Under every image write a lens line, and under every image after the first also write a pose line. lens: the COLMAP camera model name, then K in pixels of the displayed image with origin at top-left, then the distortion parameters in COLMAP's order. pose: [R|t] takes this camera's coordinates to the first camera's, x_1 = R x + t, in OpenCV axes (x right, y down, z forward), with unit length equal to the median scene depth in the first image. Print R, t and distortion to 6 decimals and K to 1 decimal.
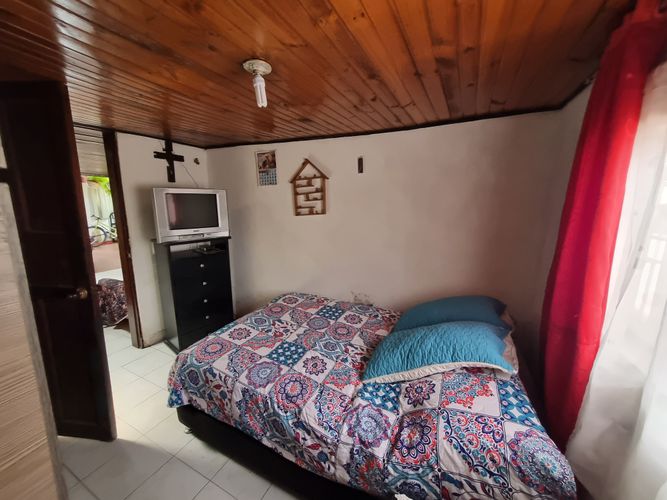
lens RADIAL K [[265.1, 0, 331.6], [0, 265.1, 248.1], [0, 0, 1]] dist [0.001300, 0.000369]
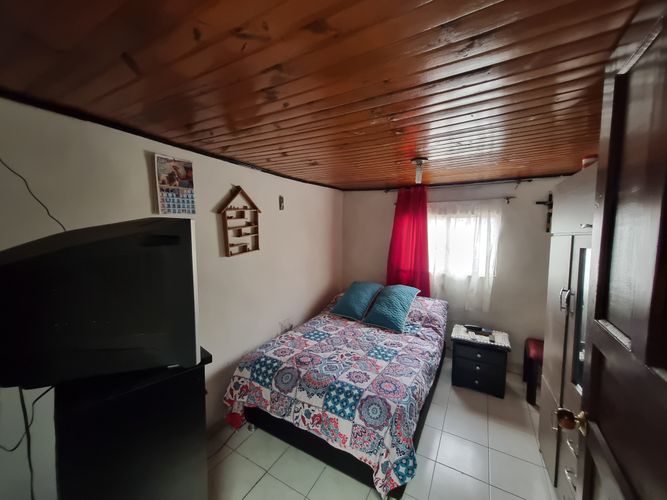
lens RADIAL K [[265.1, 0, 336.7], [0, 265.1, 252.6], [0, 0, 1]] dist [0.001300, 0.000369]
pose [[0.037808, -0.103105, 0.993952, -0.899834], [0.176331, 0.979743, 0.094924, -0.156948], [-0.983605, 0.171675, 0.055223, 0.680687]]
